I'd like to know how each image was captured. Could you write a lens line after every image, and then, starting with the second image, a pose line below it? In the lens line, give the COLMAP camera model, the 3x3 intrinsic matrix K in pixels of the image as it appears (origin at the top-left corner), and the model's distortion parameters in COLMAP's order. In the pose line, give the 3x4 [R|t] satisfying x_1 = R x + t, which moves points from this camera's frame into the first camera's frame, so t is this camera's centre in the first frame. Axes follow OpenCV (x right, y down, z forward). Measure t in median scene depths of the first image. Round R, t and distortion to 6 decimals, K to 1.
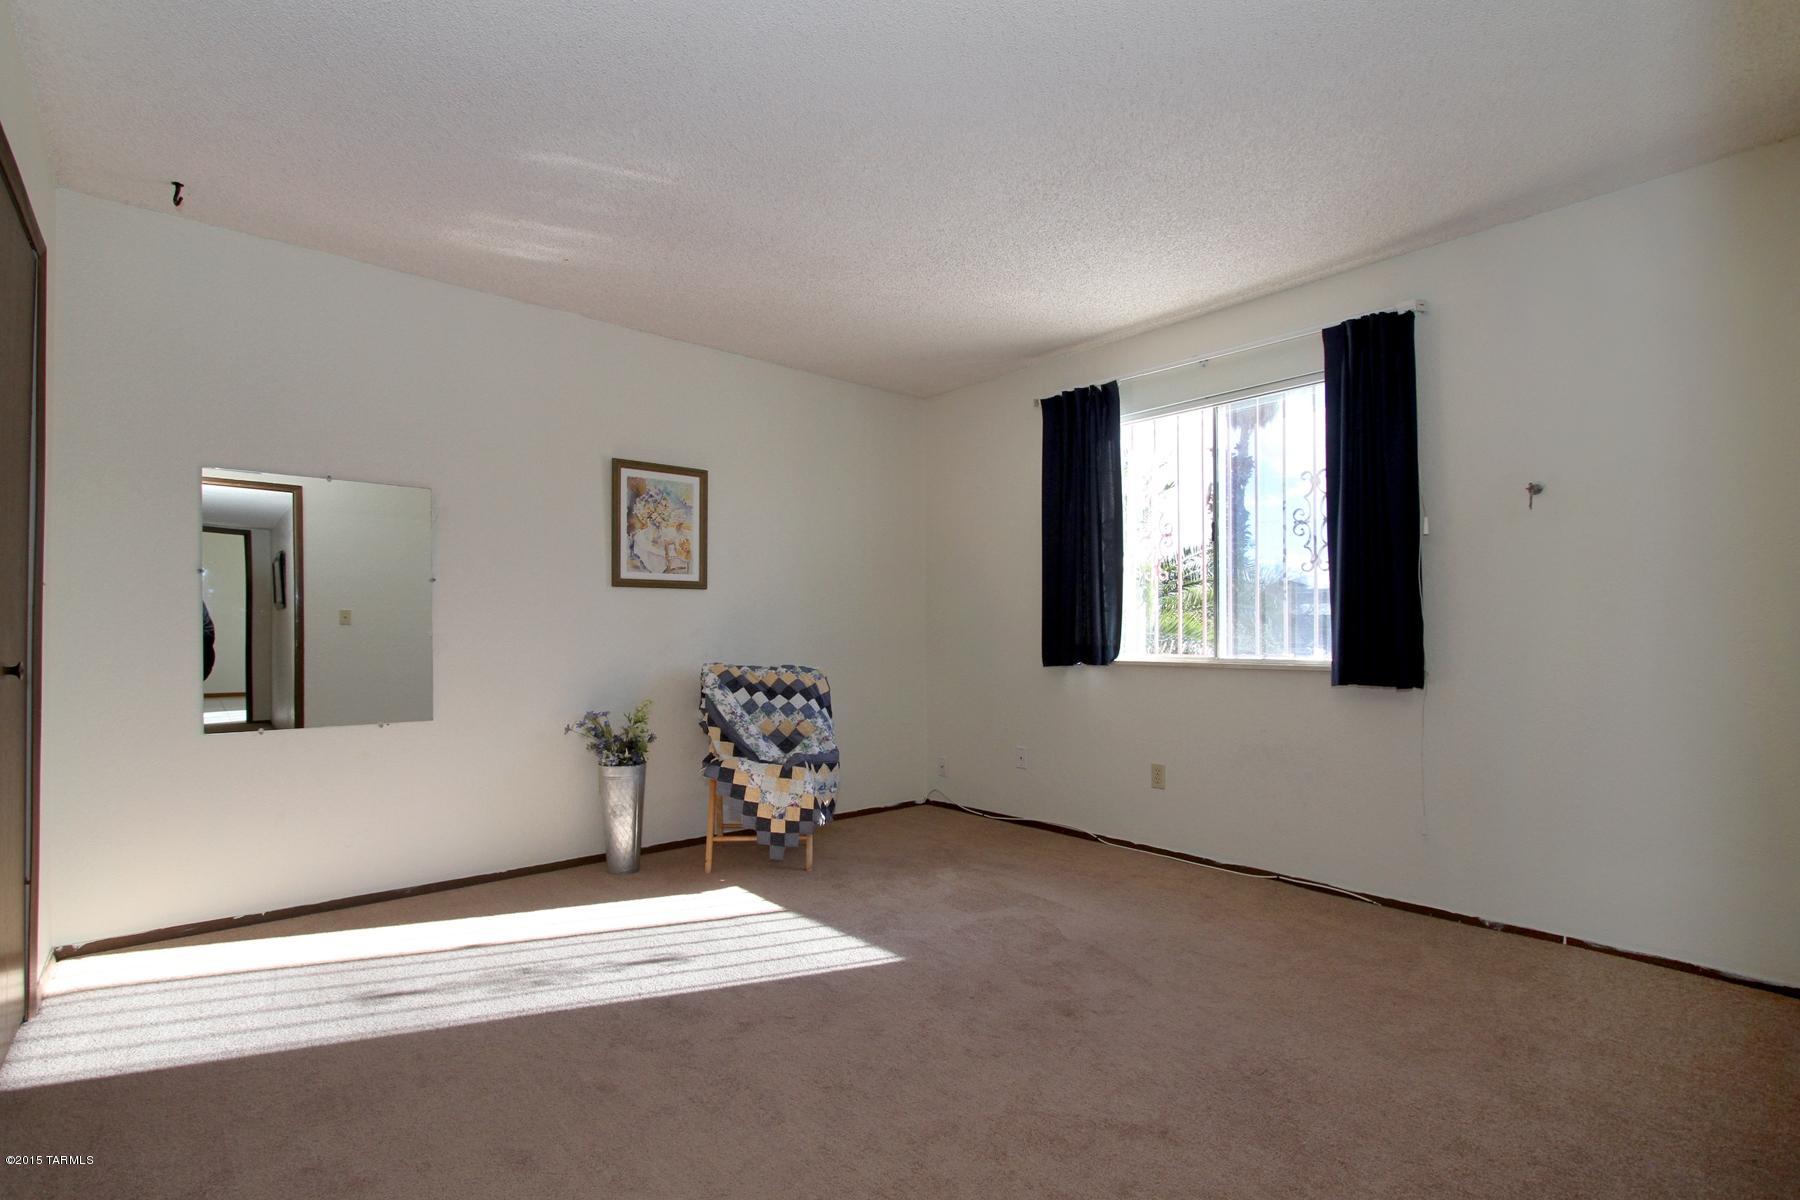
lens RADIAL K [[848.9, 0, 900.0], [0, 848.9, 600.0], [0, 0, 1]] dist [0.000629, 0.000141]
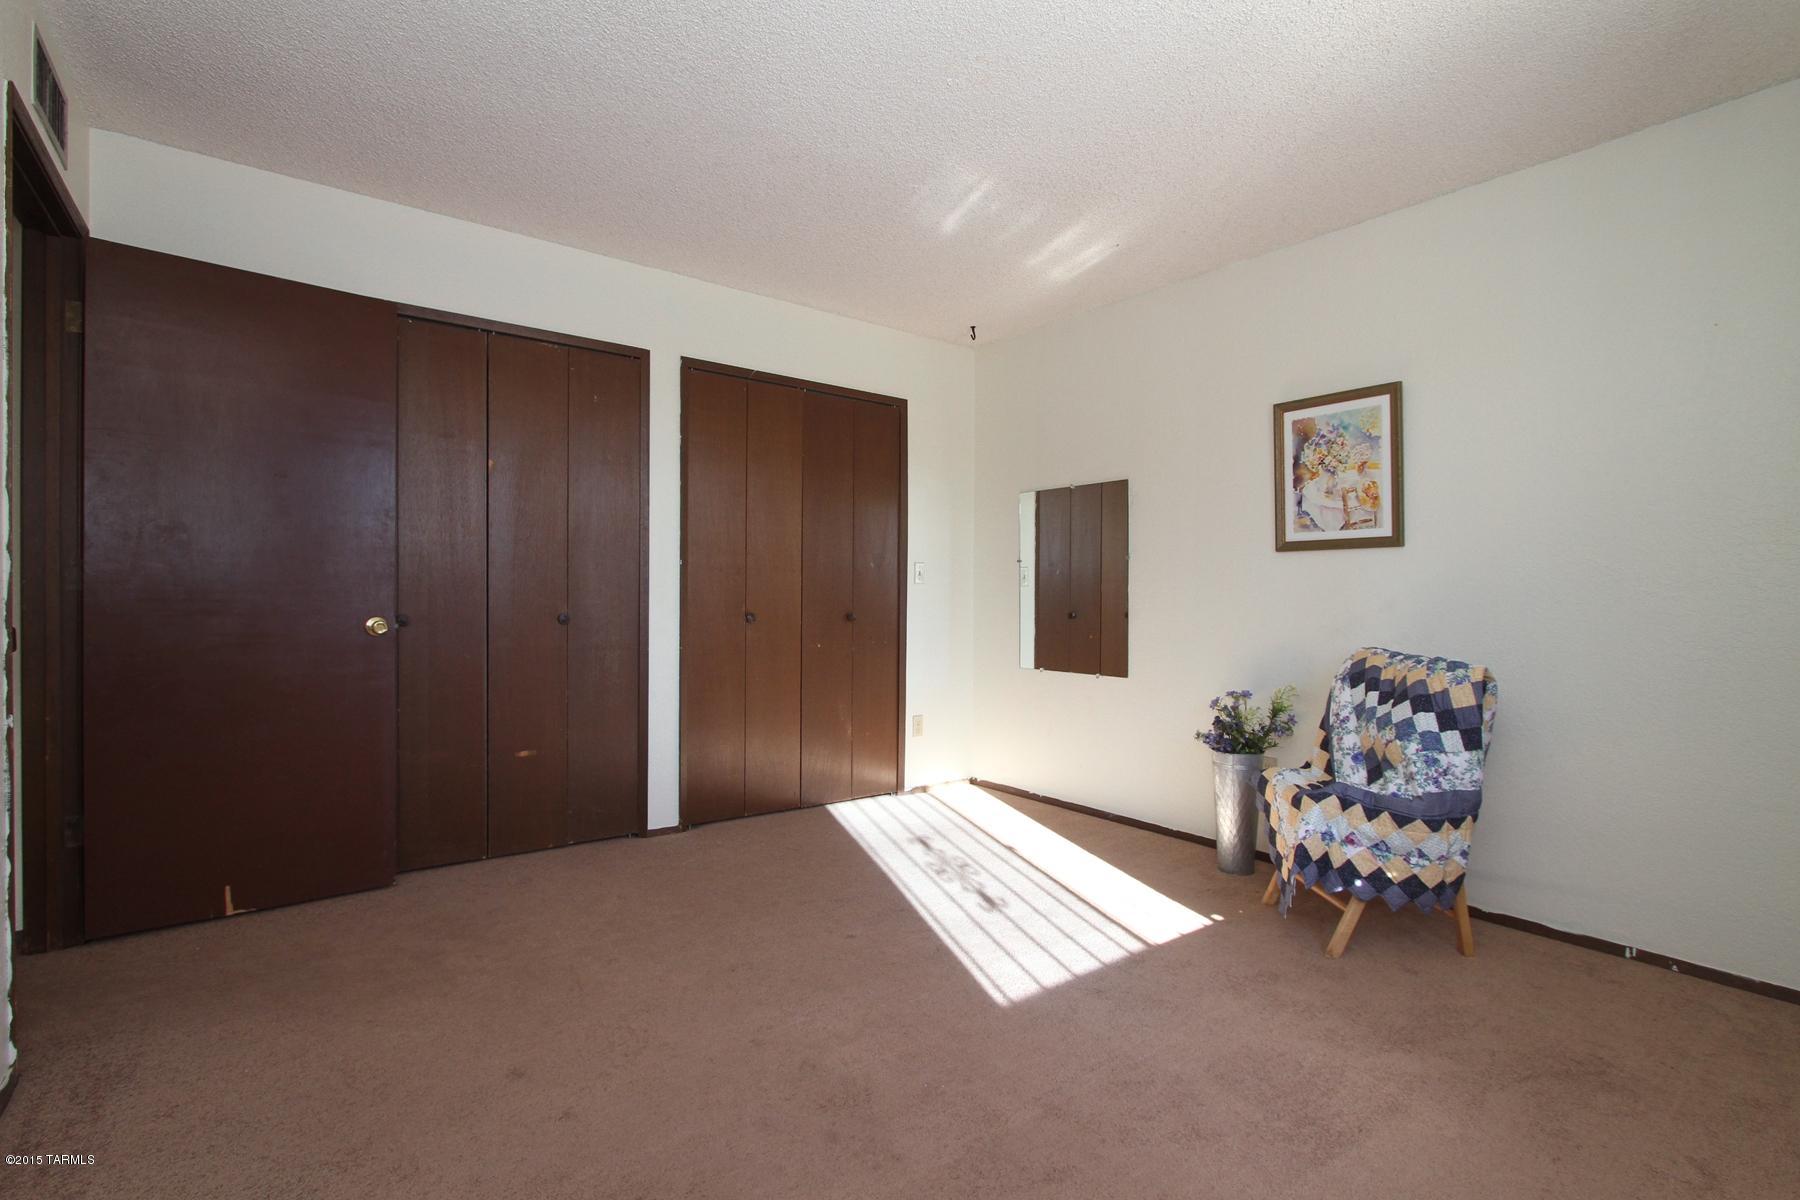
lens RADIAL K [[848.9, 0, 900.0], [0, 848.9, 600.0], [0, 0, 1]] dist [0.000629, 0.000141]
pose [[-0.065033, -0.001804, -0.997882, 0.546944], [0.020582, 0.999783, -0.003148, 0.027932], [0.997671, -0.020743, -0.064981, 0.655119]]
